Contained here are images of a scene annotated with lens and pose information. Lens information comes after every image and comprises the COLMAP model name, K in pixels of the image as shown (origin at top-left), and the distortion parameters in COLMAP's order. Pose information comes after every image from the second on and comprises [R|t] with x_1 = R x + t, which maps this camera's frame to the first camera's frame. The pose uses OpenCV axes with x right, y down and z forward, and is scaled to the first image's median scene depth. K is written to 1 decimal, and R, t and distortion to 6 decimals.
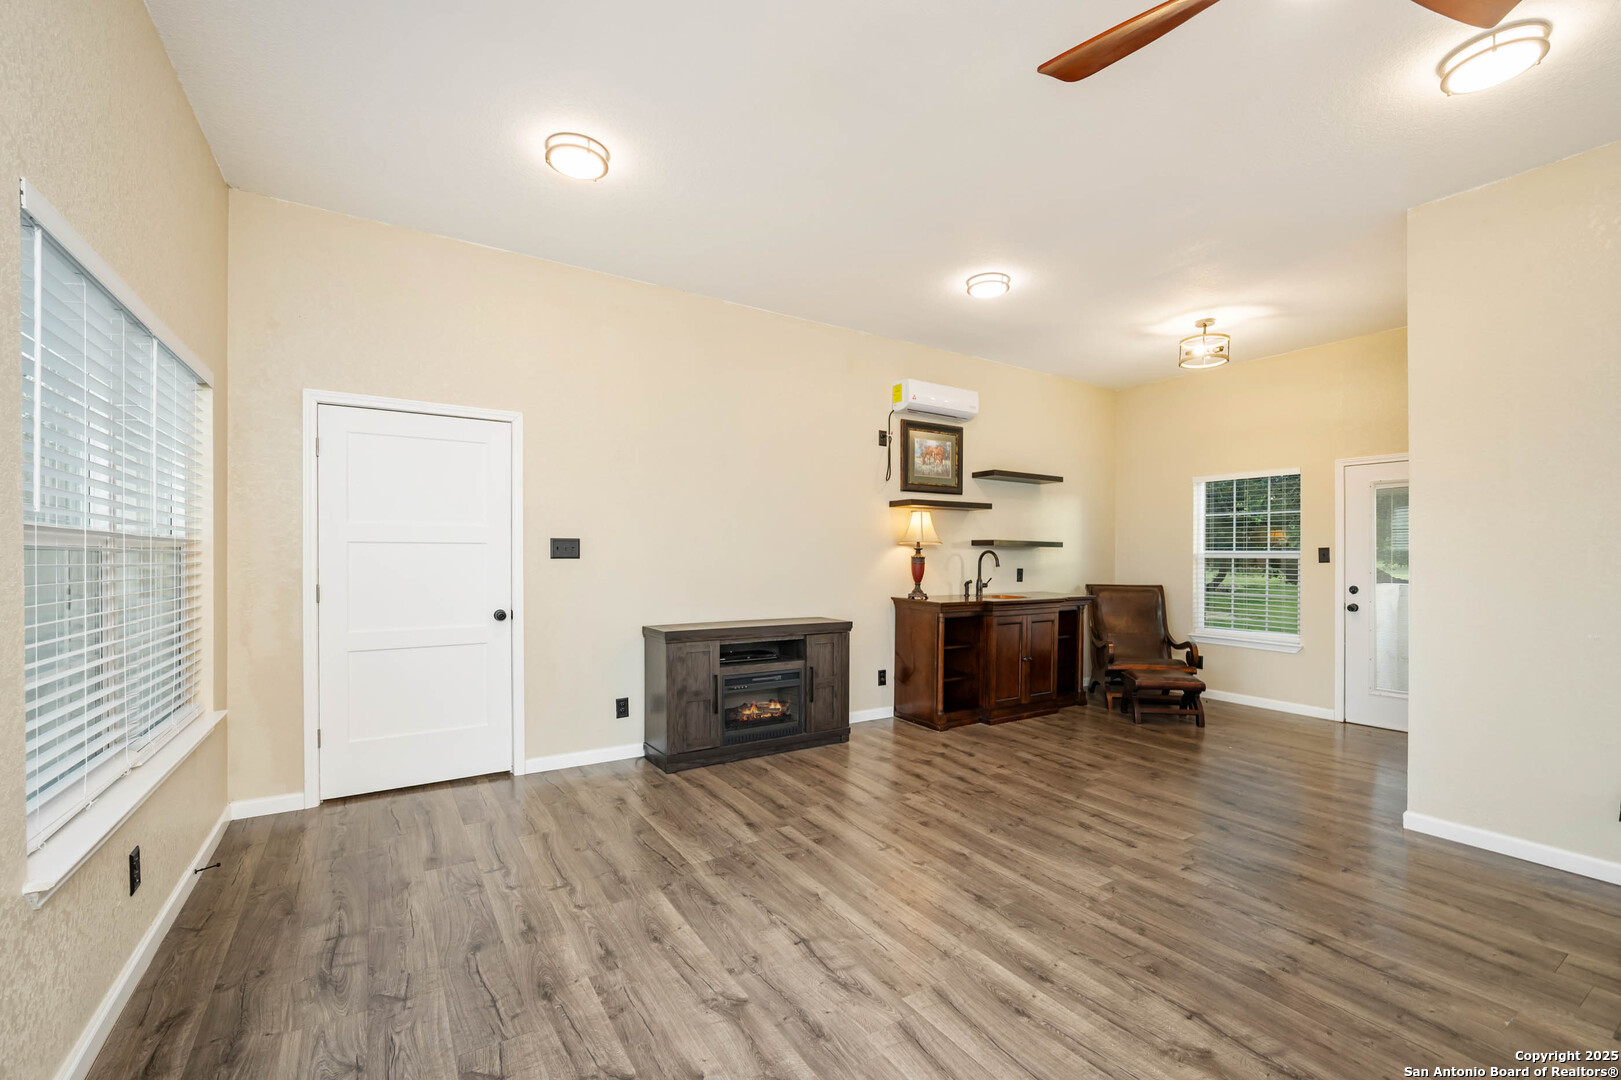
lens RADIAL K [[673.8, 0, 813.6], [0, 673.8, 558.9], [0, 0, 1]] dist [-0.001971, -0.000254]
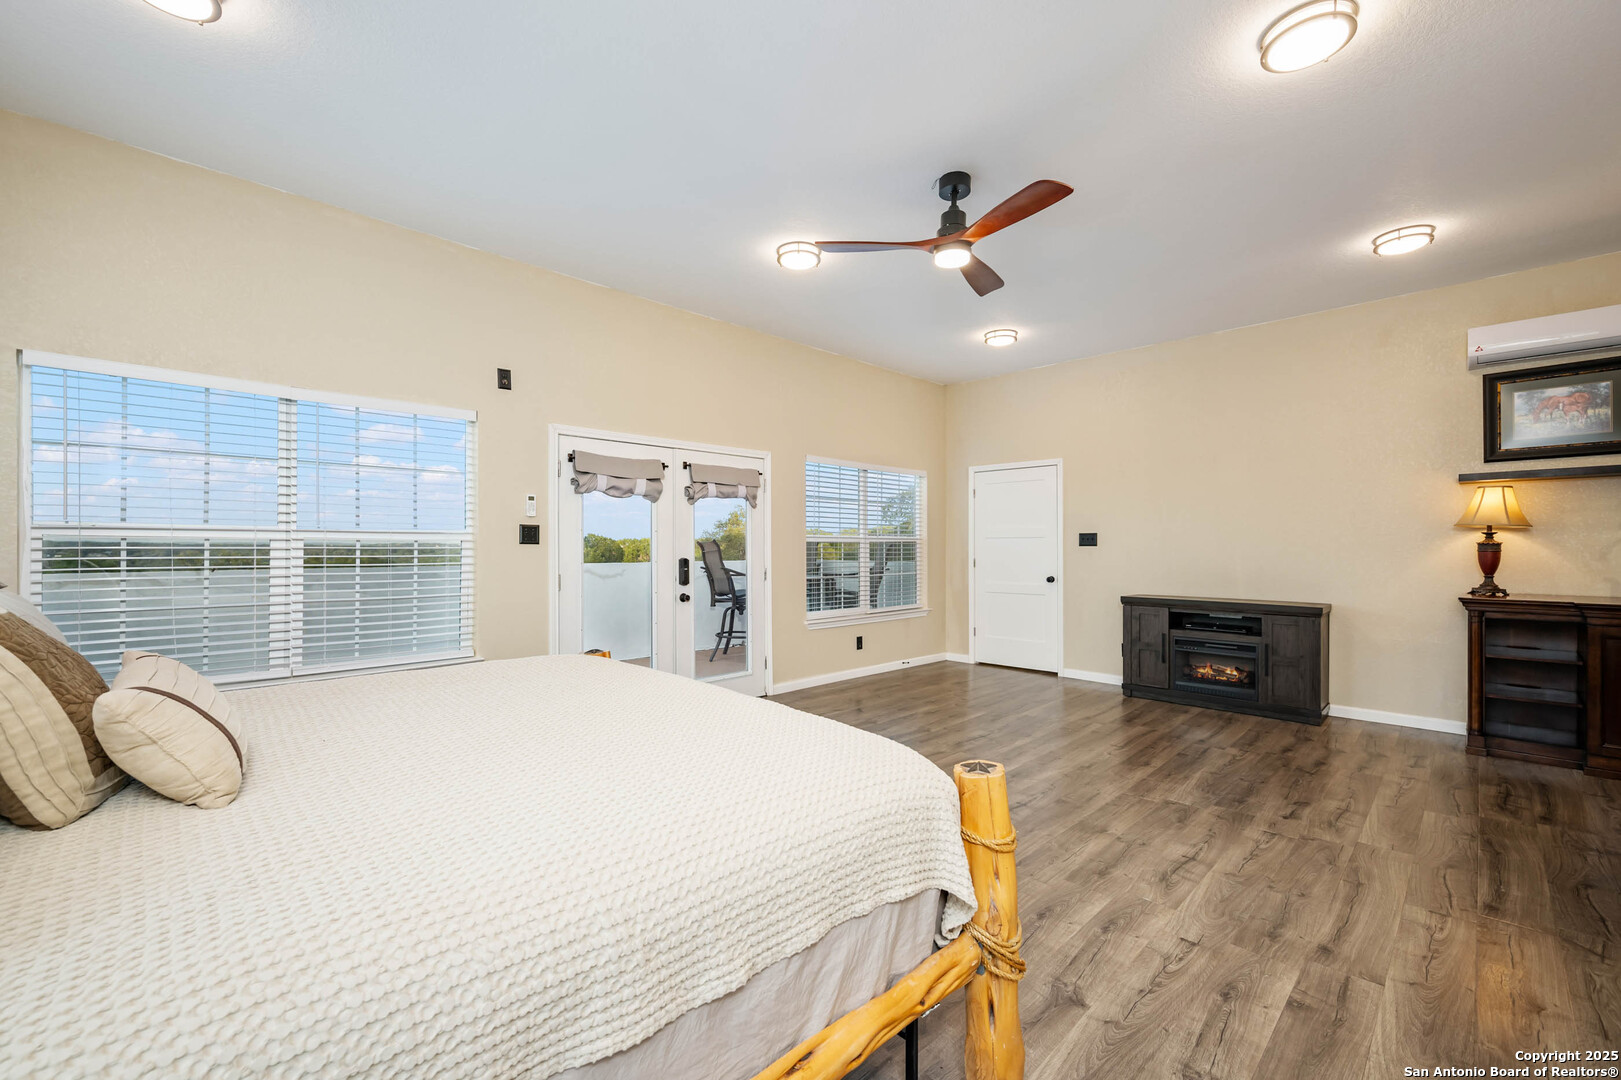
lens RADIAL K [[673.8, 0, 813.6], [0, 673.8, 558.9], [0, 0, 1]] dist [-0.001971, -0.000254]
pose [[0.215265, 0.014070, -0.976454, 1.019752], [-0.002786, 0.999901, 0.013793, 0.009607], [0.976552, -0.000249, 0.215282, 0.046036]]
